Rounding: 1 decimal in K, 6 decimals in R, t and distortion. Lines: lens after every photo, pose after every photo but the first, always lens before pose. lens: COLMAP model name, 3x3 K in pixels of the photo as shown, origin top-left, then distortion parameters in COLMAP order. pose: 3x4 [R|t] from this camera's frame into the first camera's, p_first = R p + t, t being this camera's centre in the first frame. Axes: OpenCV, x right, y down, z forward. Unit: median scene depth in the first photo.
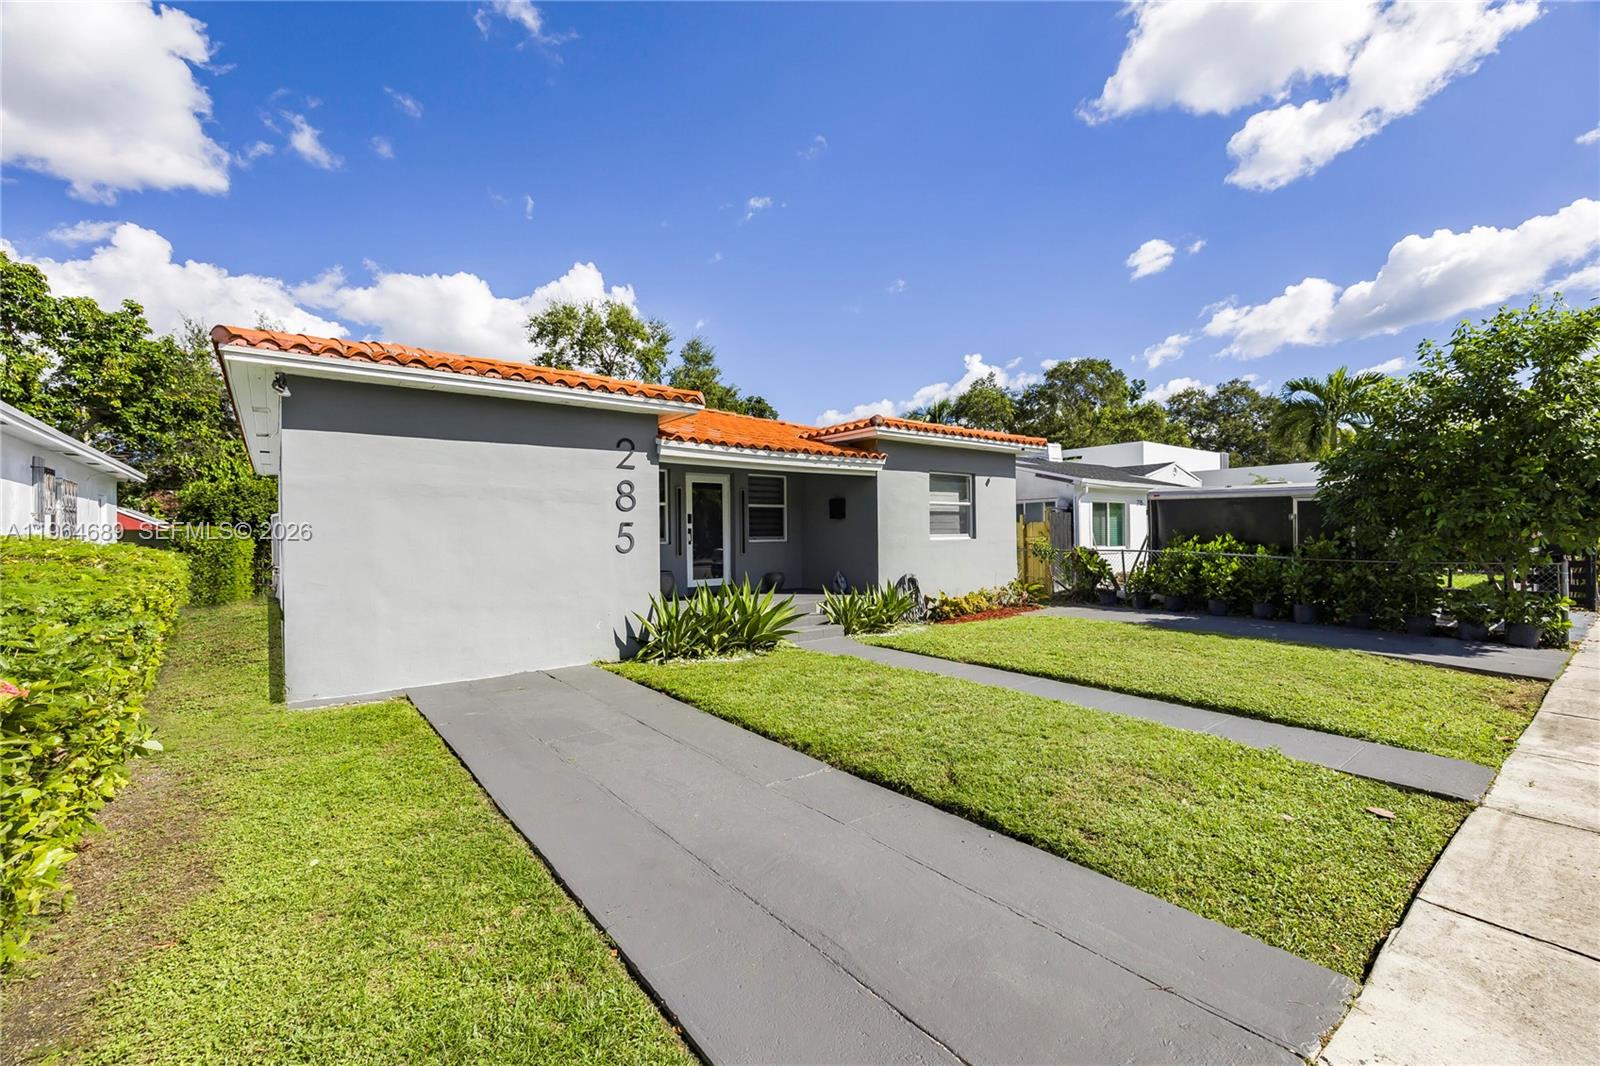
lens RADIAL K [[674.0, 0, 793.6], [0, 674.0, 531.1], [0, 0, 1]] dist [0.000436, 0.000025]
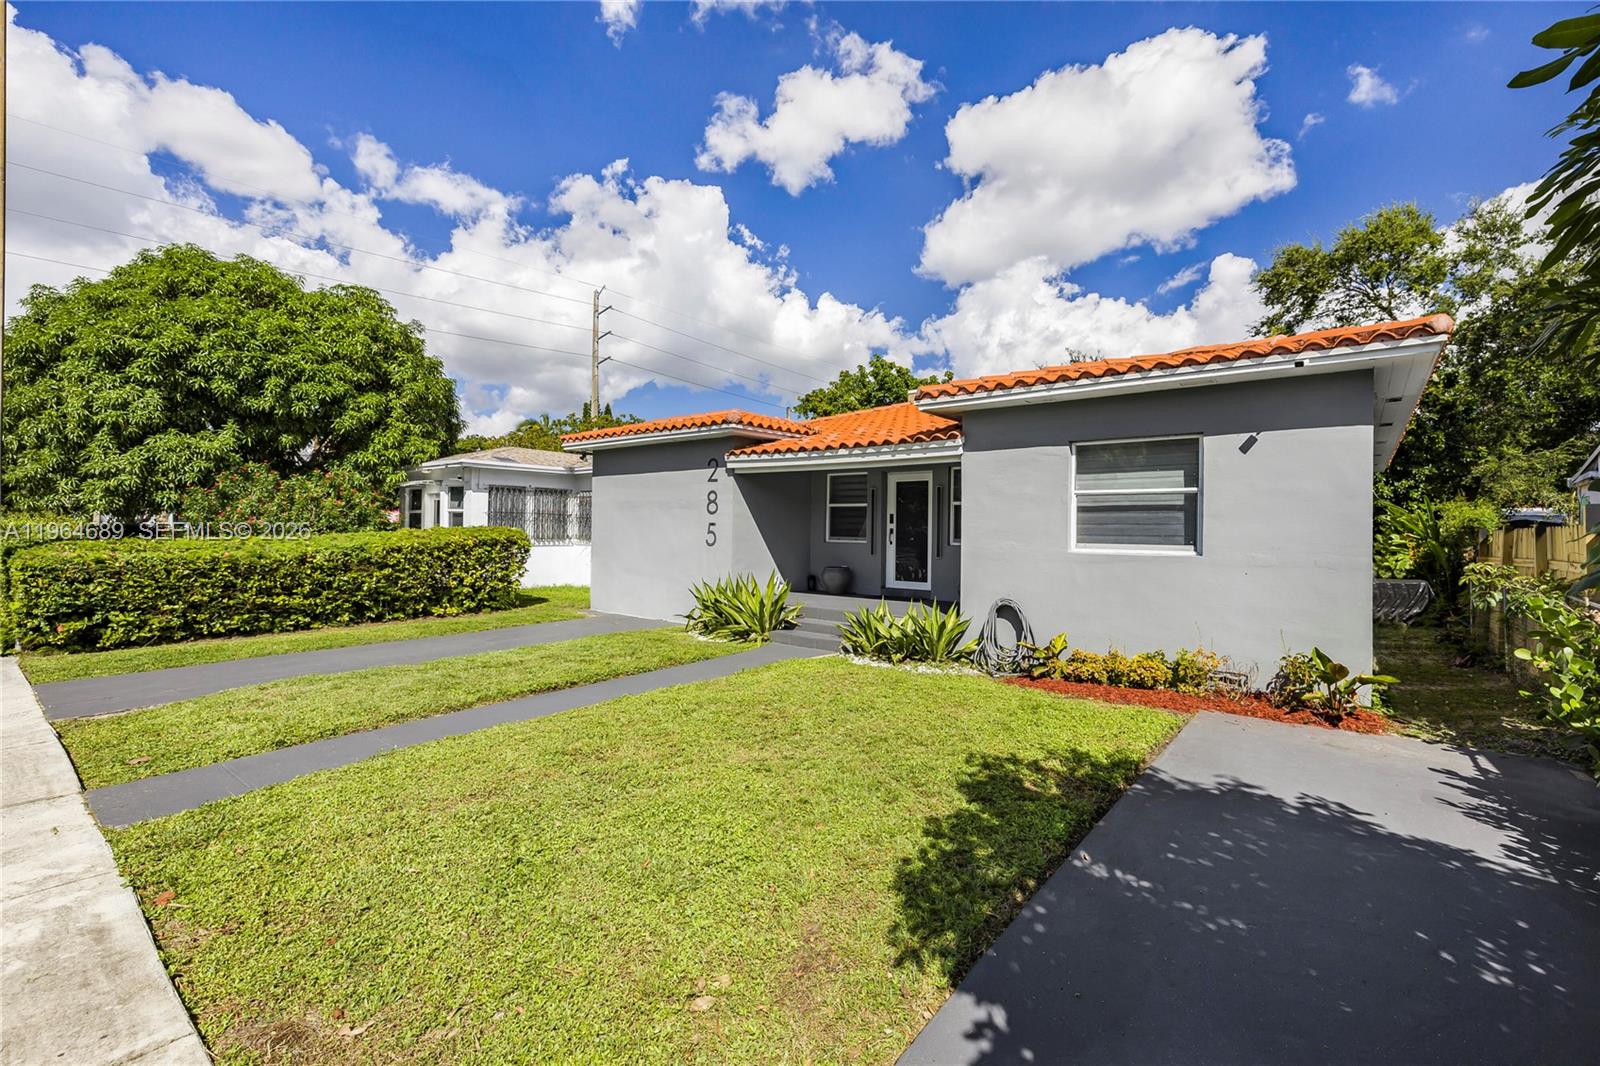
lens RADIAL K [[674.0, 0, 793.6], [0, 674.0, 531.1], [0, 0, 1]] dist [0.000436, 0.000025]
pose [[0.234493, 0.016660, -0.971975, 0.783135], [-0.012552, 0.999822, 0.014109, -0.012454], [0.972037, 0.008892, 0.234660, 0.624239]]
